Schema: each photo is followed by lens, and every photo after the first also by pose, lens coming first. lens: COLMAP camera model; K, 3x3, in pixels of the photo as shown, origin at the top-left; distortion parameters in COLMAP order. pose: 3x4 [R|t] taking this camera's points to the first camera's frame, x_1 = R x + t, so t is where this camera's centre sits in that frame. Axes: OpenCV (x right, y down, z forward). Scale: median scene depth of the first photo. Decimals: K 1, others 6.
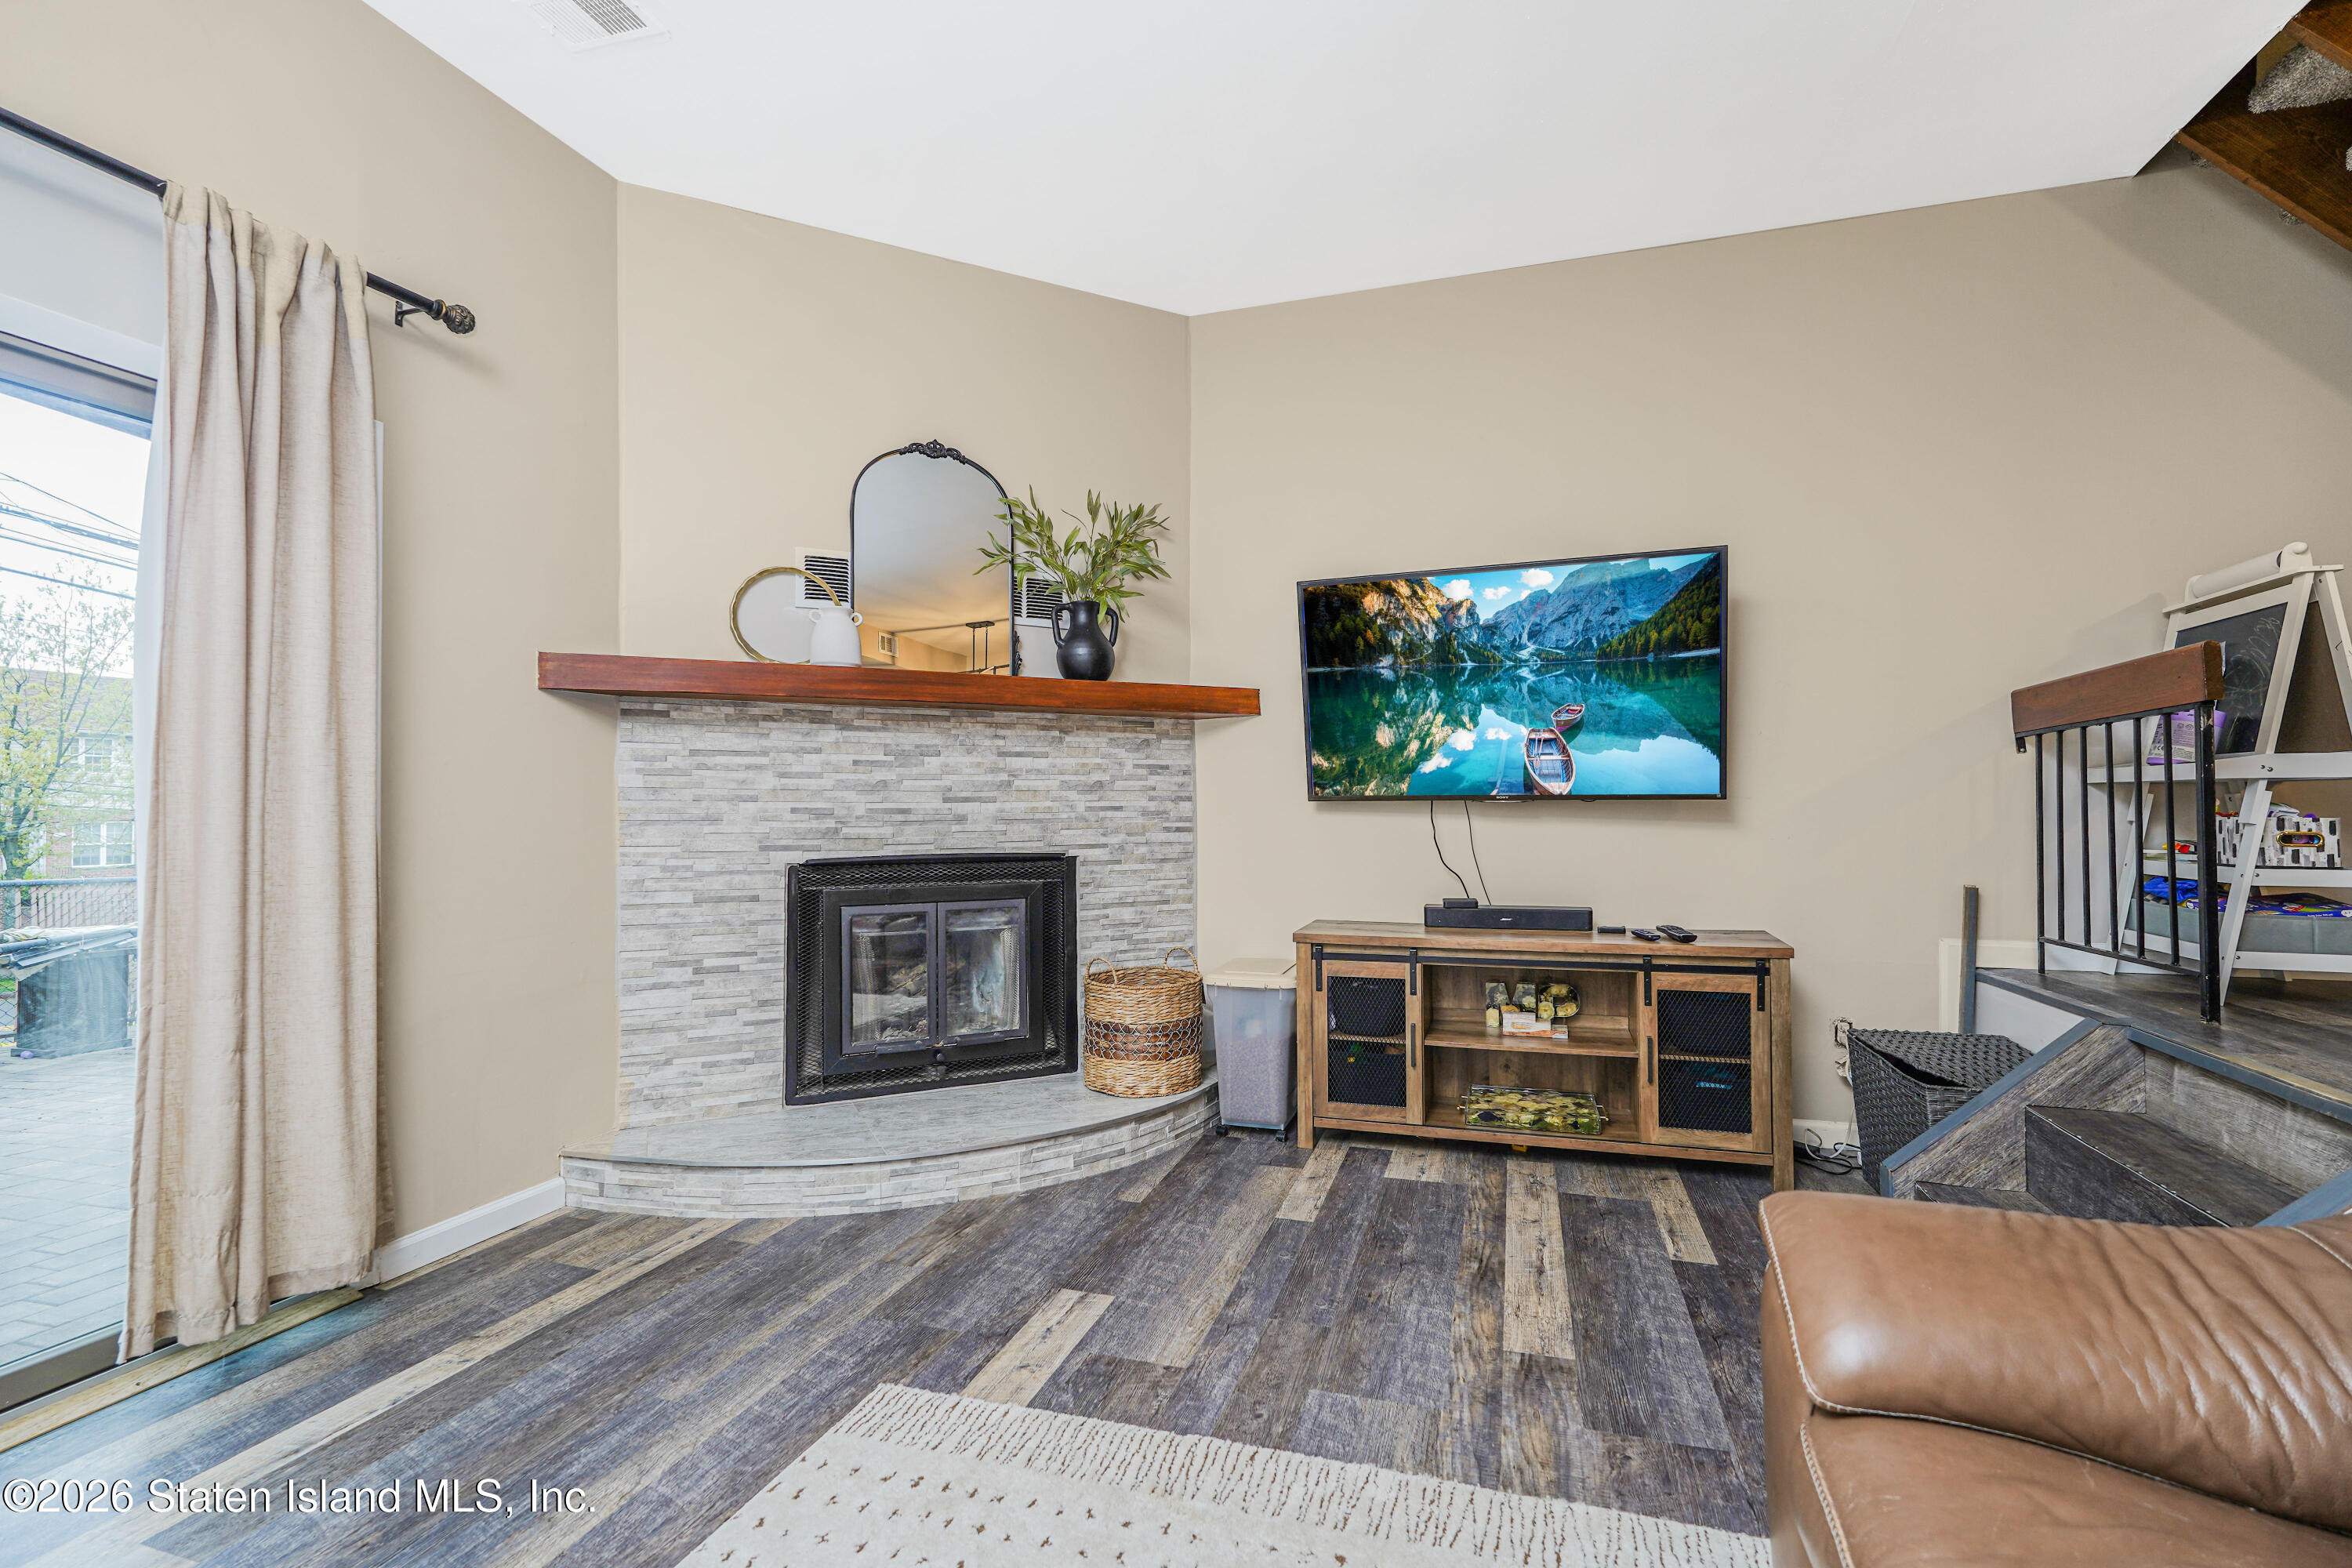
lens RADIAL K [[1051.1, 0, 1191.0], [0, 1051.1, 793.8], [0, 0, 1]] dist [-0.014744, 0.009483]
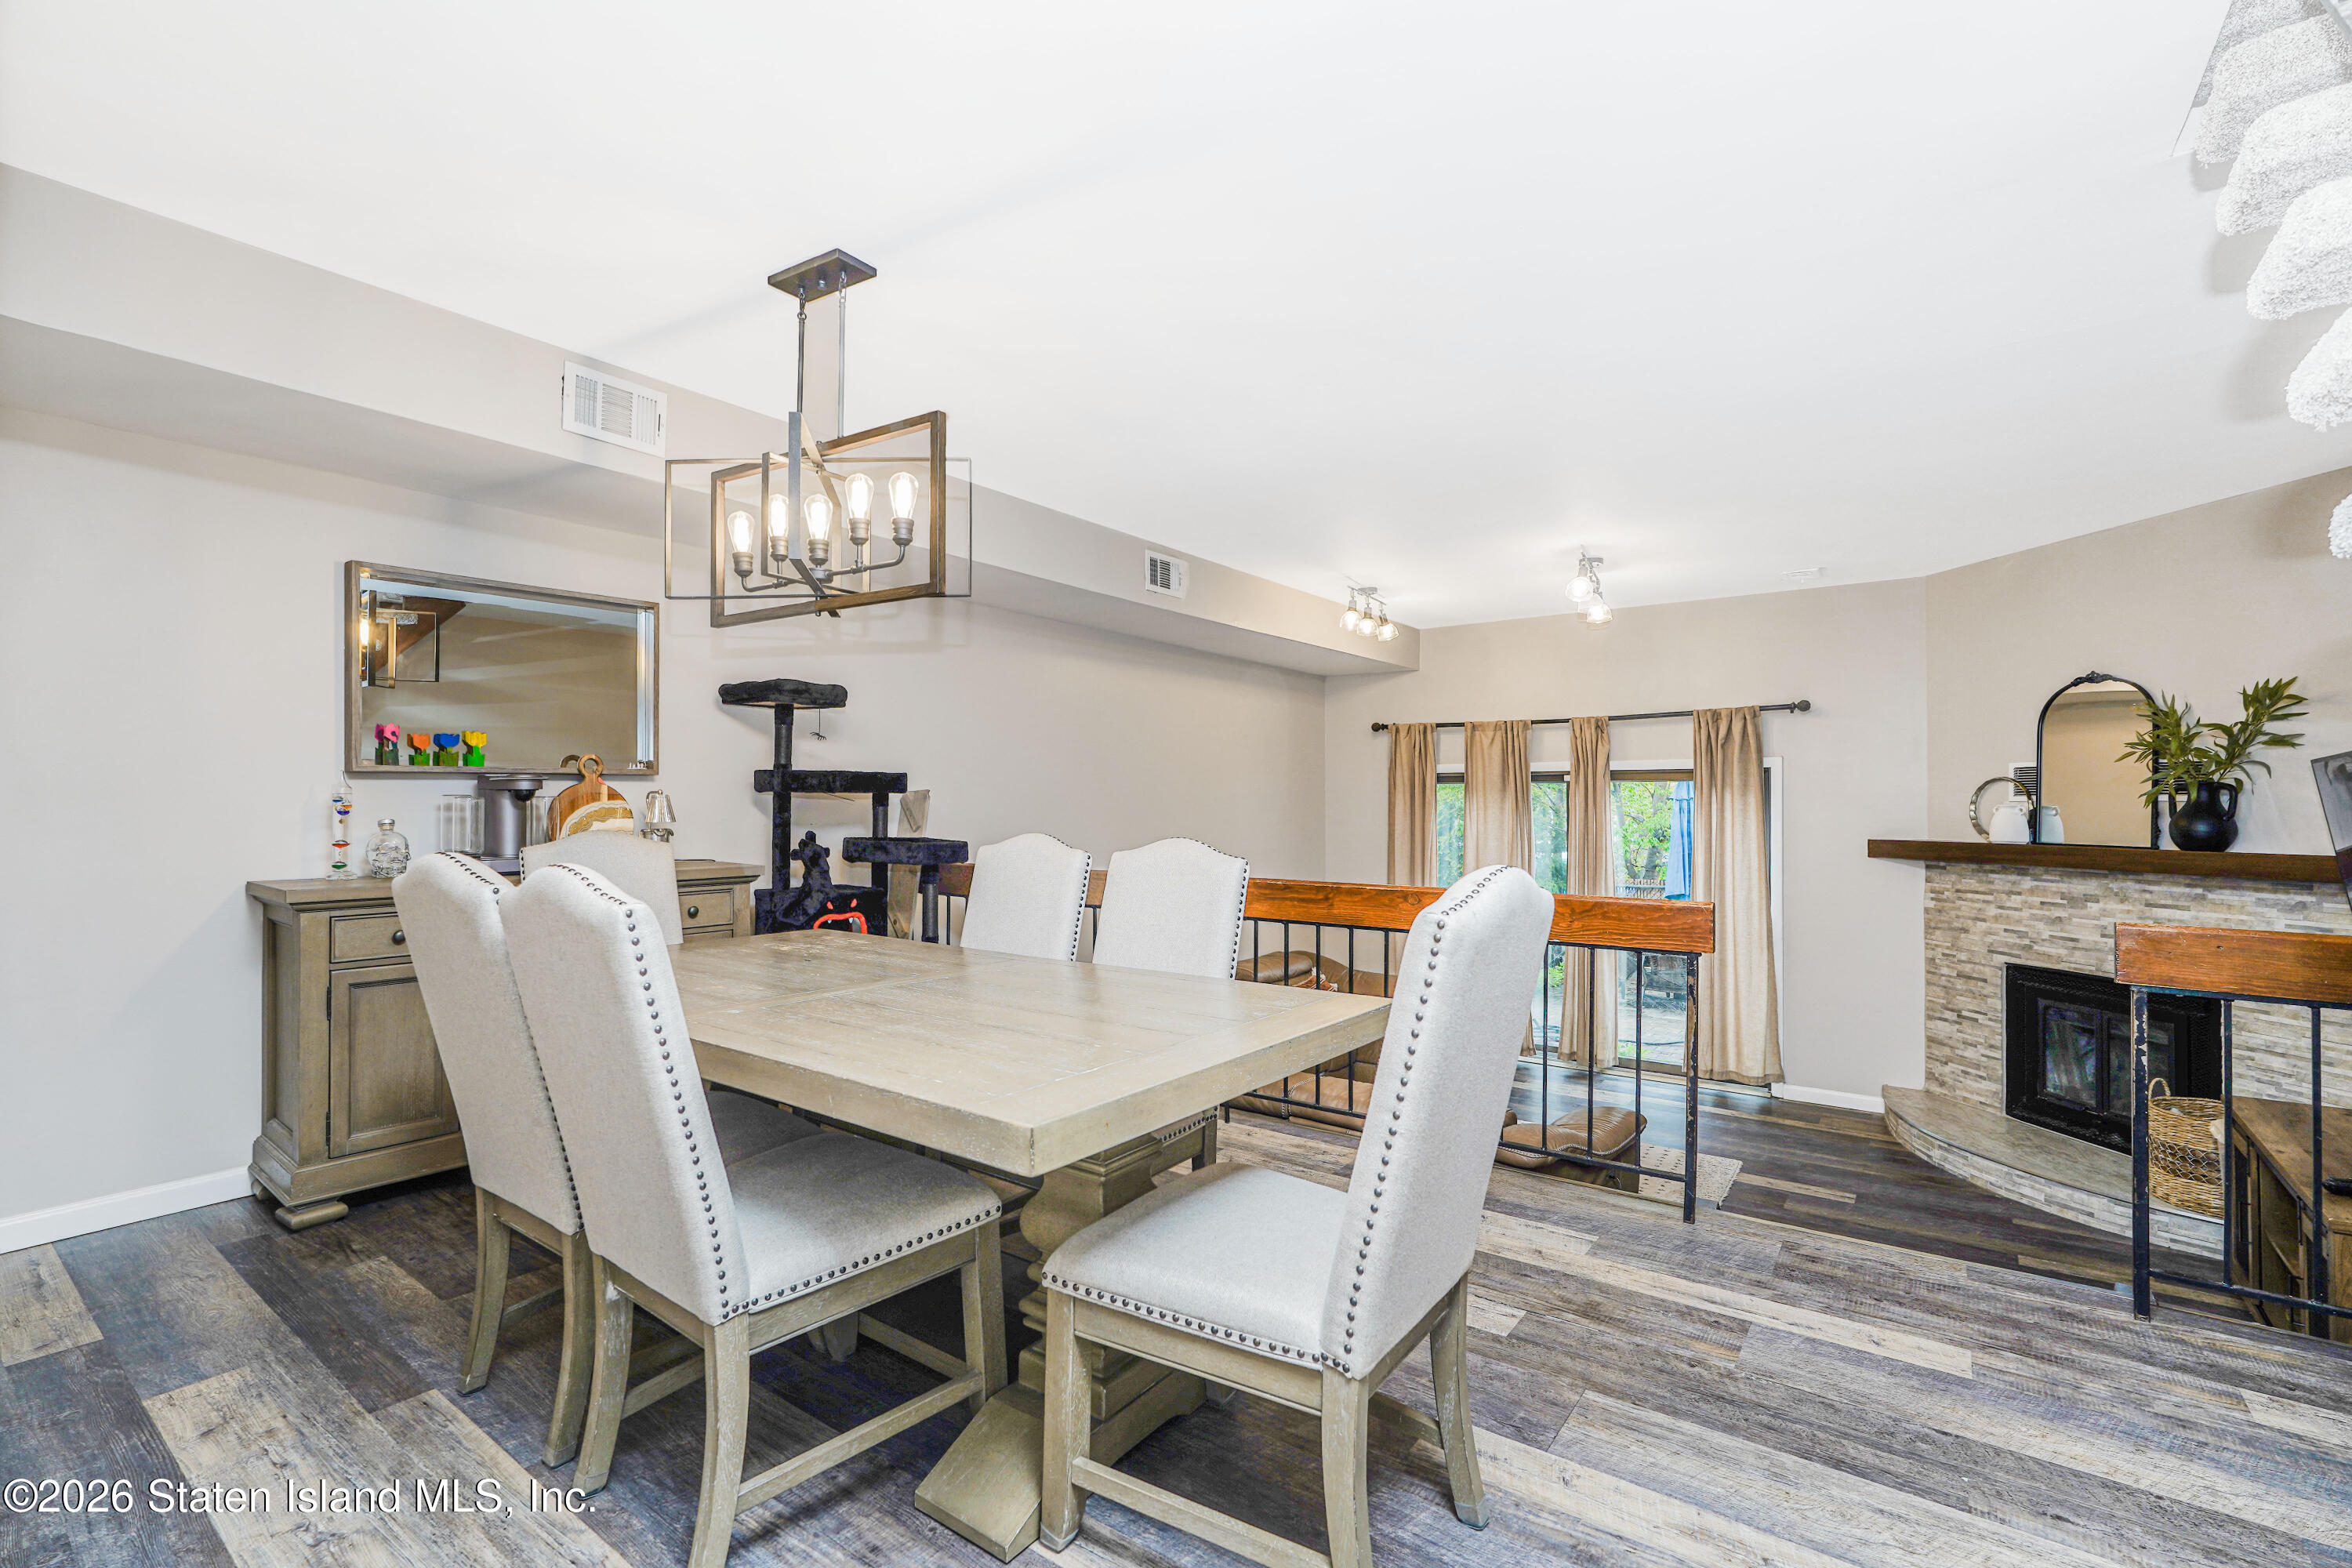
lens RADIAL K [[1051.1, 0, 1165.1], [0, 1051.1, 790.4], [0, 0, 1]] dist [-0.014744, 0.009483]
pose [[-0.341659, -0.011613, -0.939752, 1.586519], [0.009467, 0.999830, -0.015797, -0.187670], [0.939776, -0.014294, -0.341491, 0.353817]]
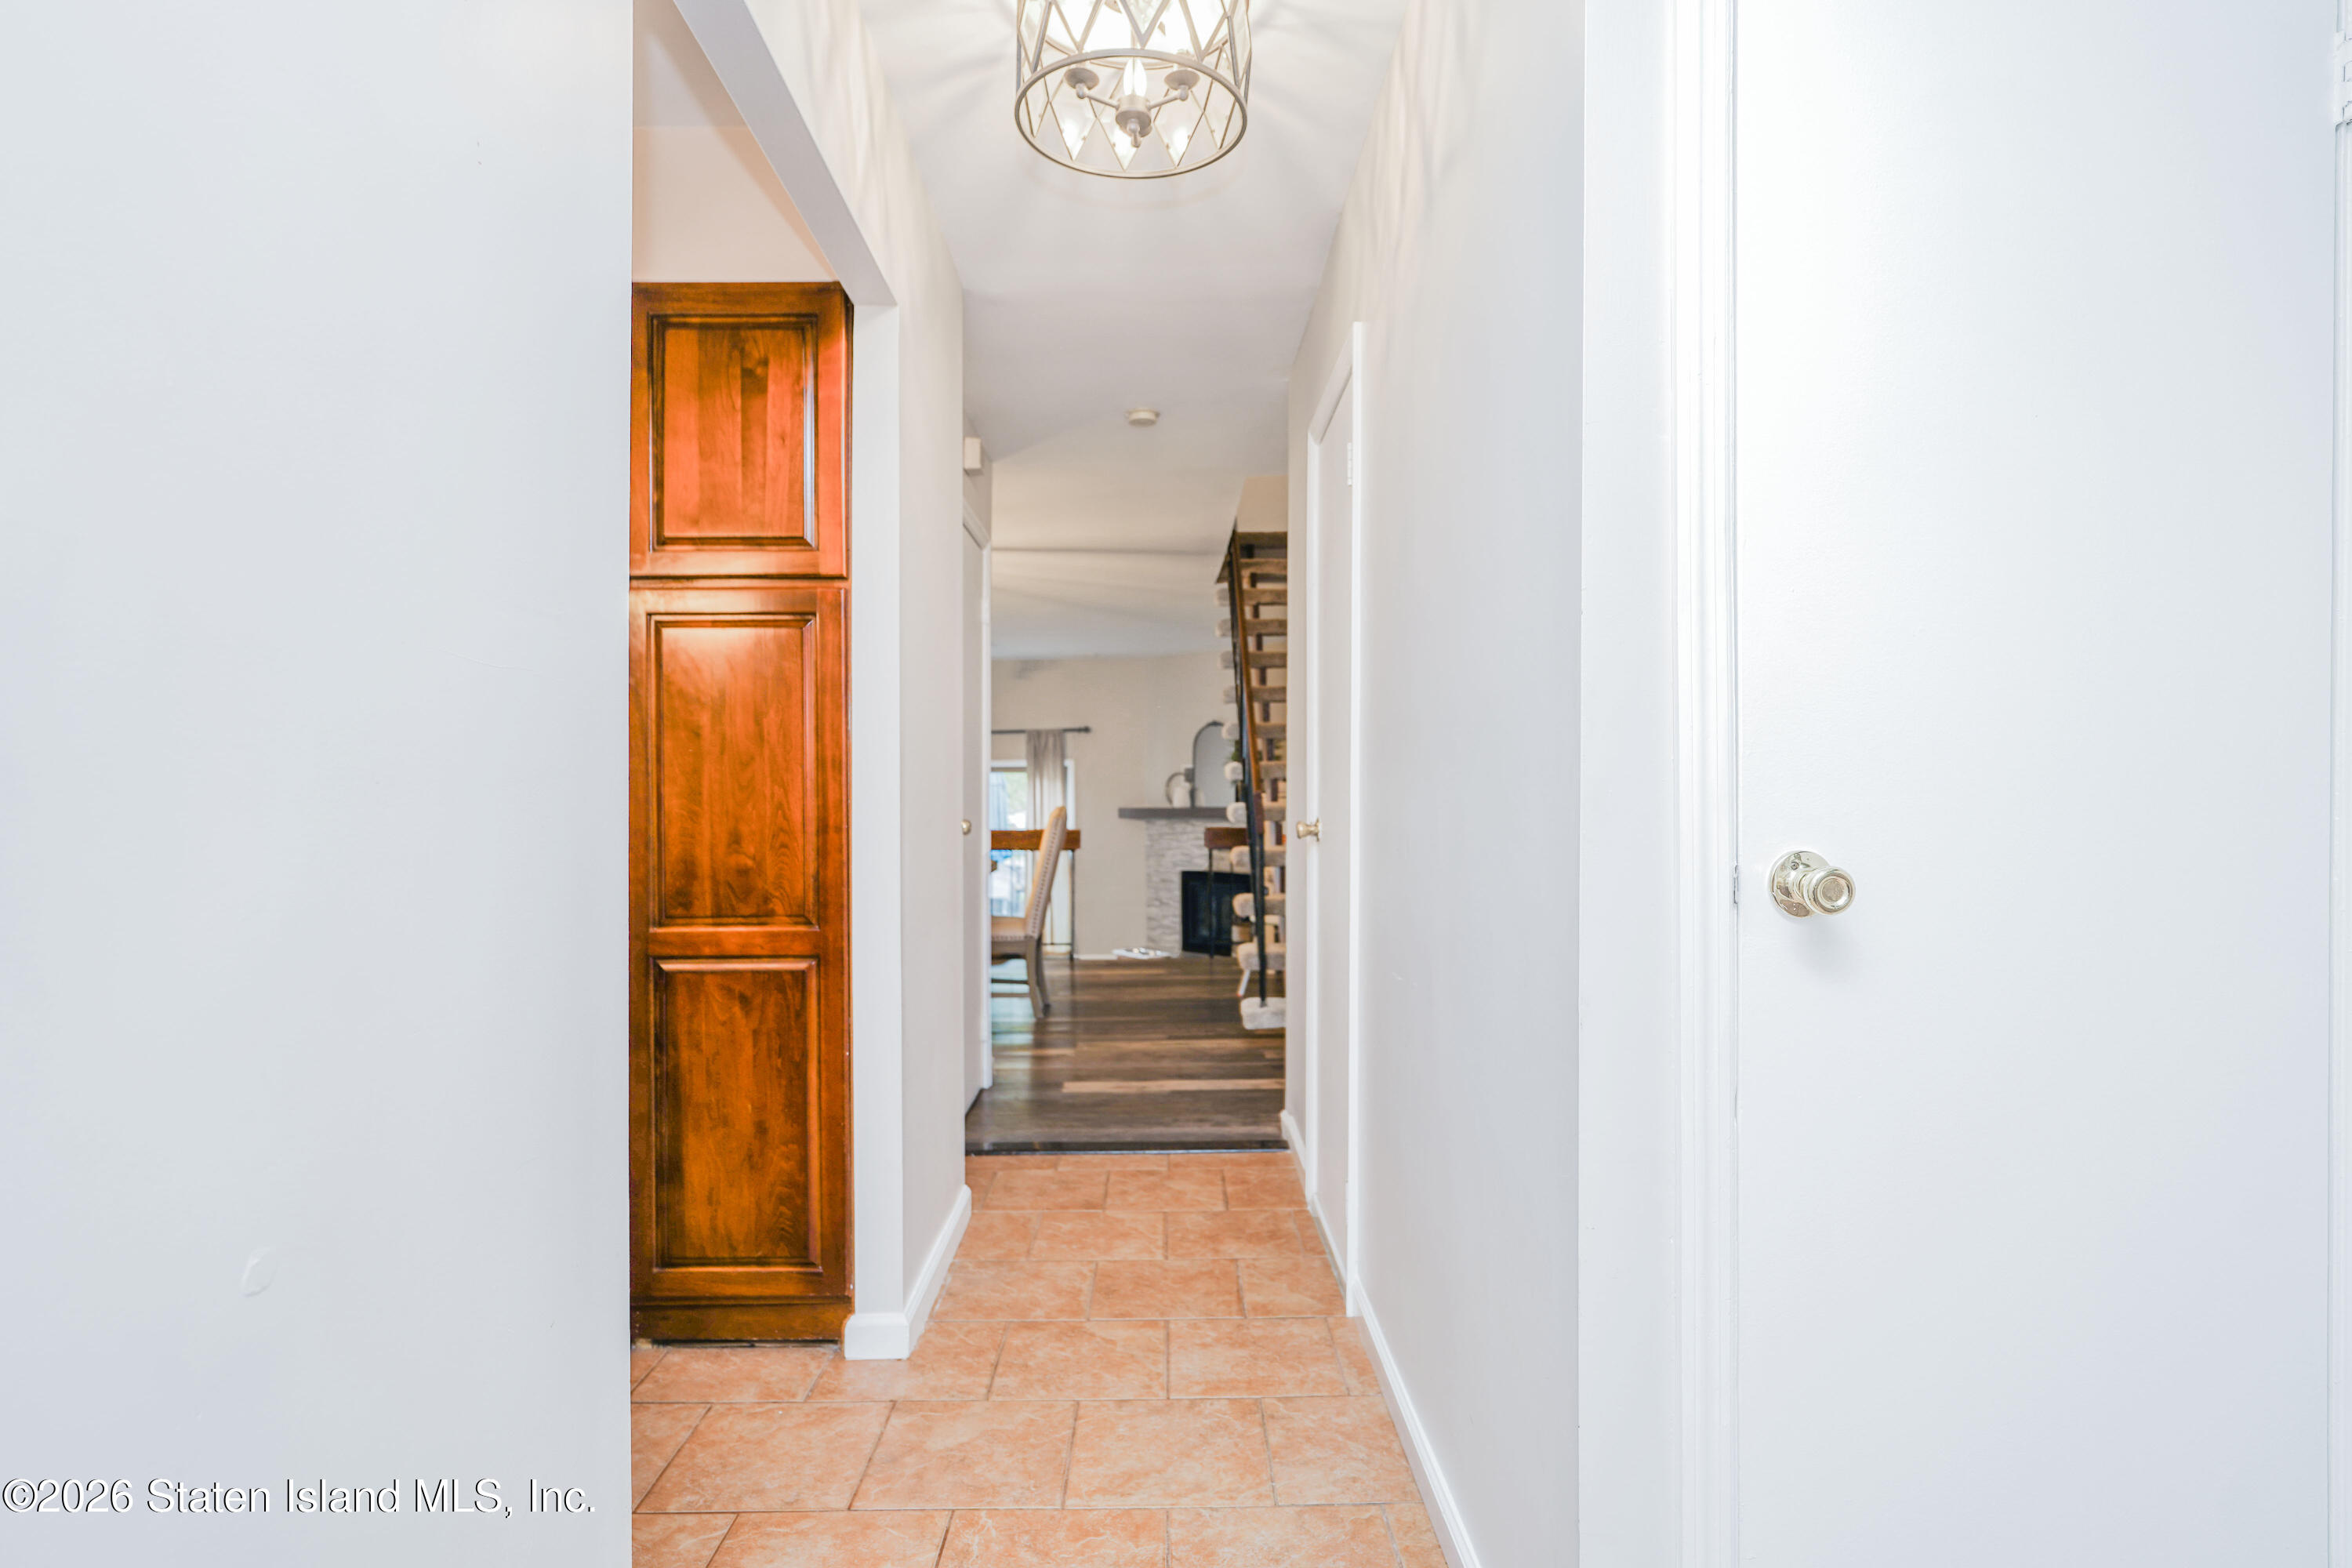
lens RADIAL K [[1205.9, 0, 1173.1], [0, 1205.9, 778.5], [0, 0, 1]] dist [-0.013606, -0.000098]
pose [[0.326215, -0.002364, -0.945292, 2.951678], [0.021247, 0.999763, 0.004832, -0.220694], [0.945057, -0.021661, 0.326188, -0.147581]]
